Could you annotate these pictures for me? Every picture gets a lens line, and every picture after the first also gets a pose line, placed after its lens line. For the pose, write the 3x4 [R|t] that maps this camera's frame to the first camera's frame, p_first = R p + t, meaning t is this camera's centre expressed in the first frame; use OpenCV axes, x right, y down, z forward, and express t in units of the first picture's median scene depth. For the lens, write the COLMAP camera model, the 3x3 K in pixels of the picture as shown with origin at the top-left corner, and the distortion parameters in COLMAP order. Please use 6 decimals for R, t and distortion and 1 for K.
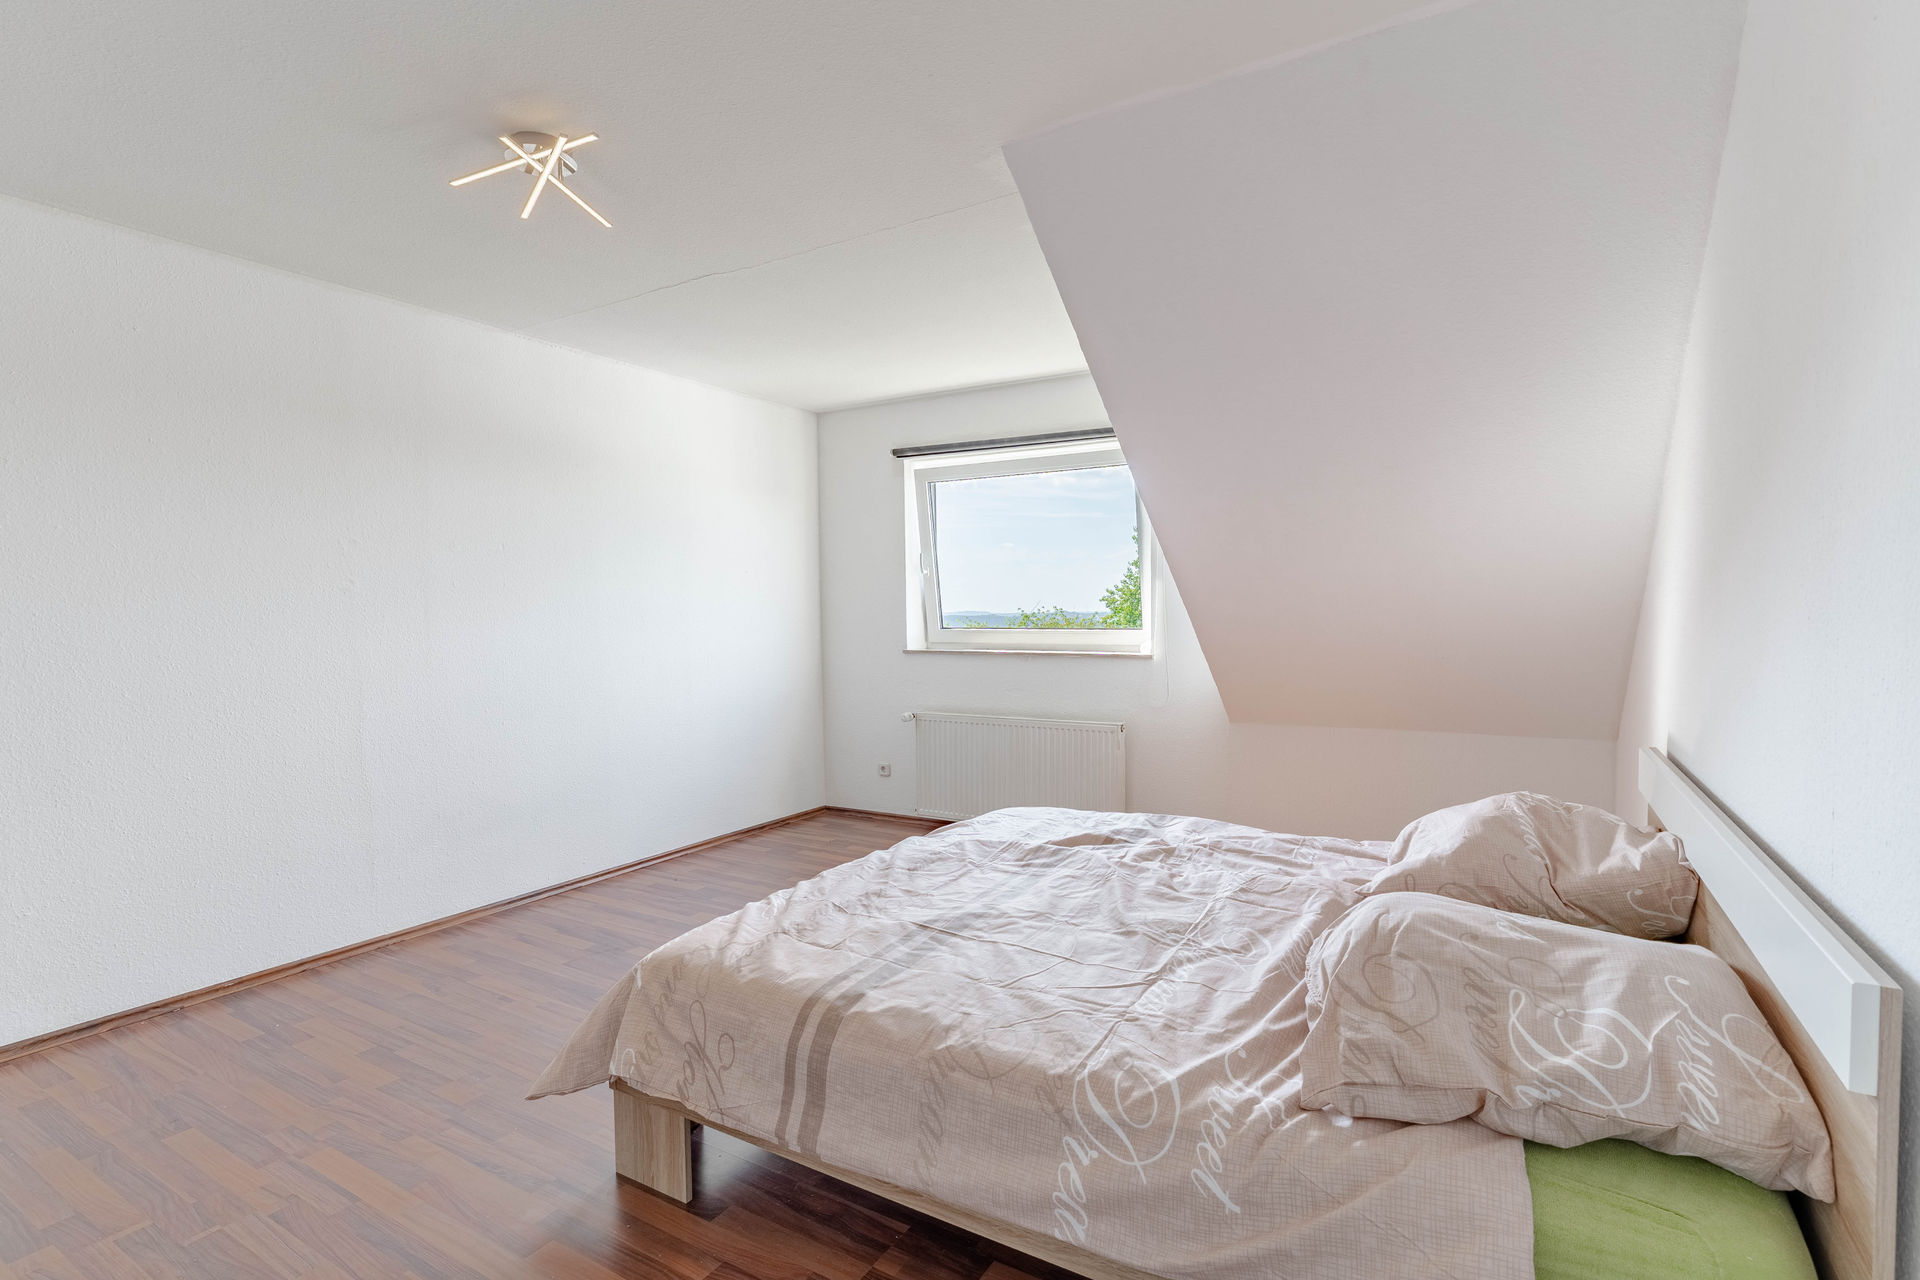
lens RADIAL K [[920.4, 0, 960.0], [0, 920.4, 640.0], [0, 0, 1]] dist [-0.028071, 0.000054]
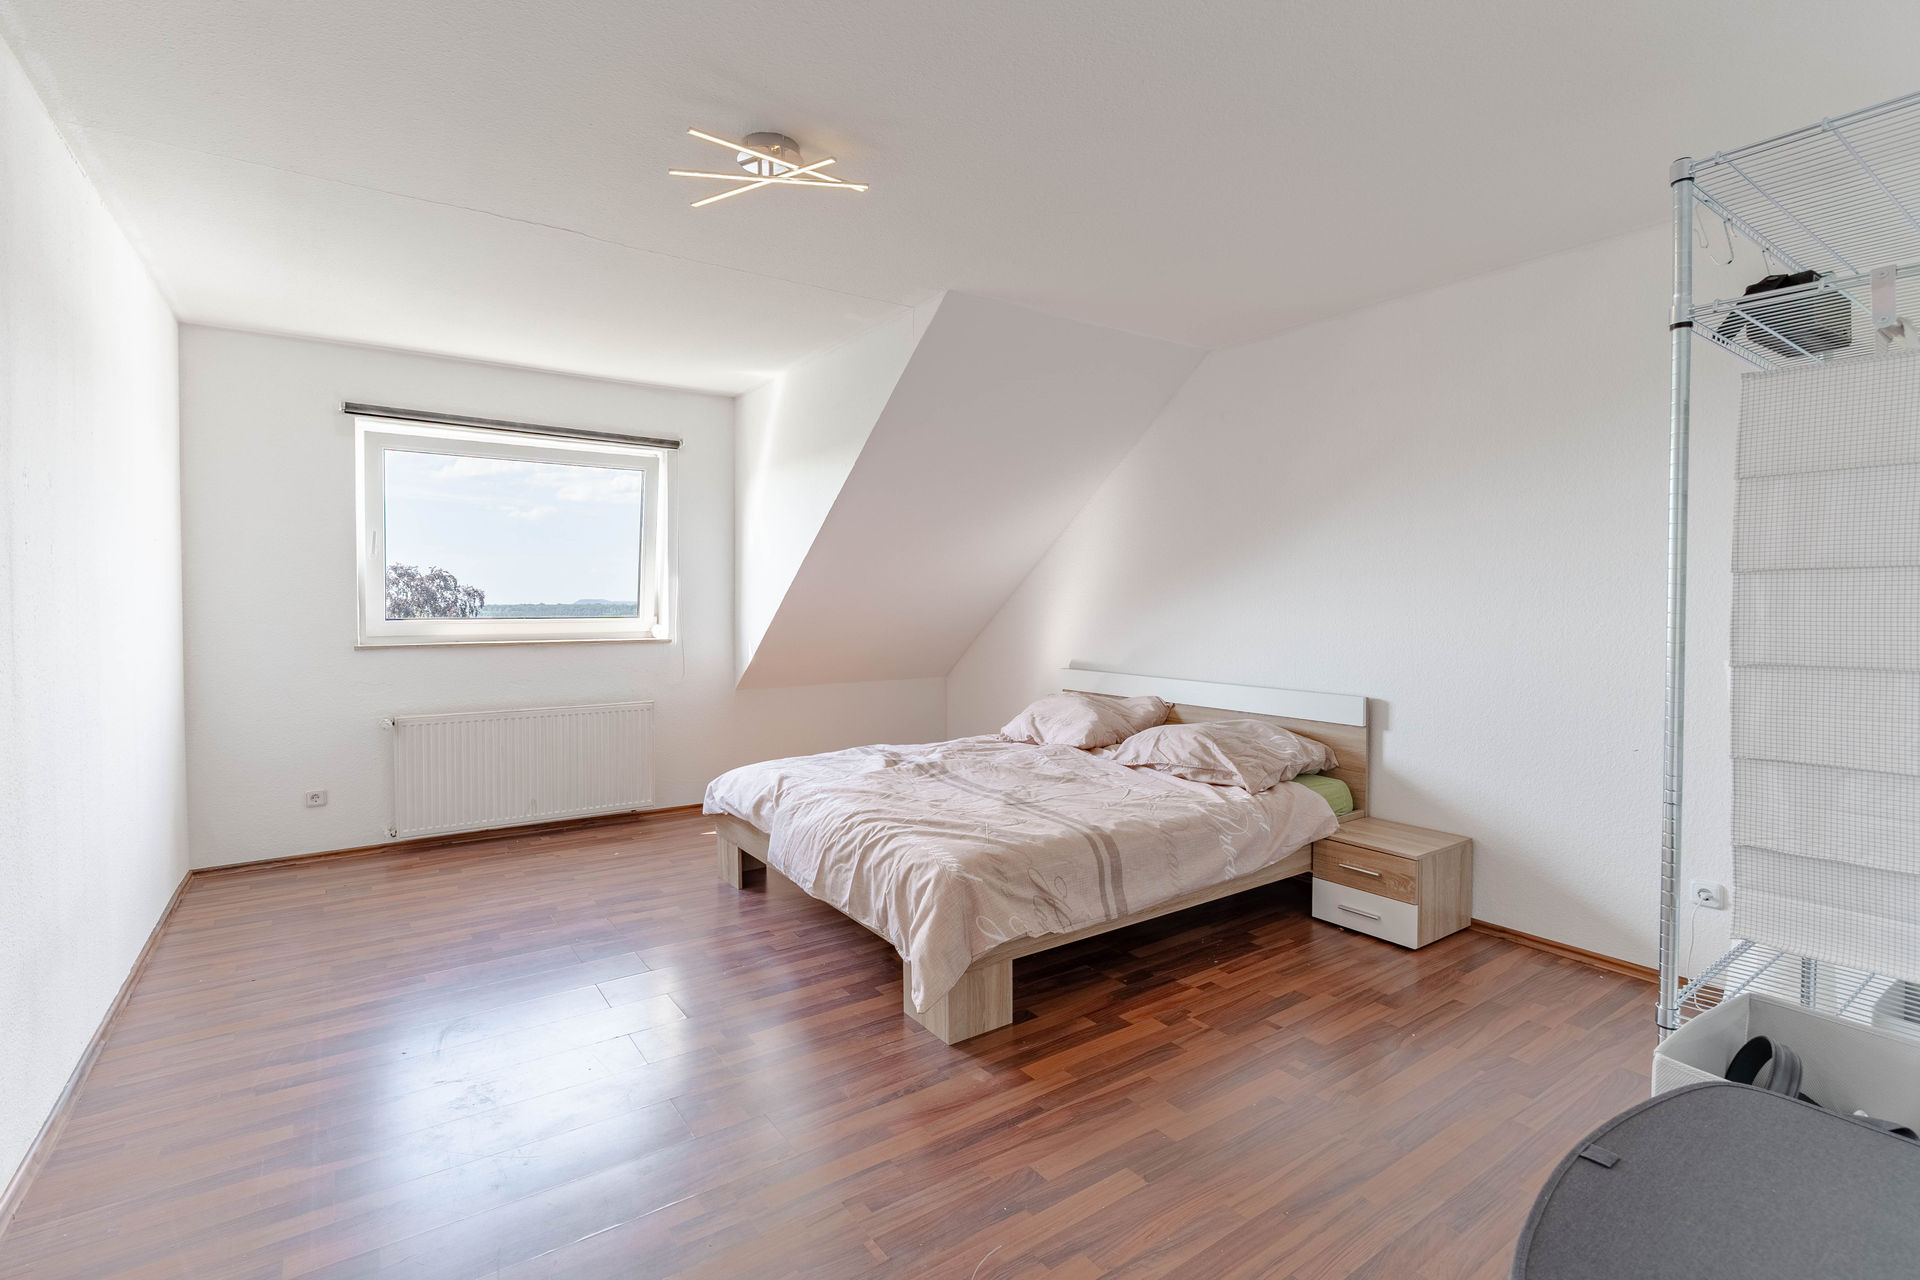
lens RADIAL K [[875.9, 0, 970.6], [0, 875.9, 622.8], [0, 0, 1]] dist [-0.002170, 0.000288]
pose [[0.413586, -0.017300, 0.910301, -0.602680], [0.023991, 0.999679, 0.008098, -0.004013], [-0.910149, 0.018490, 0.413868, 0.188669]]
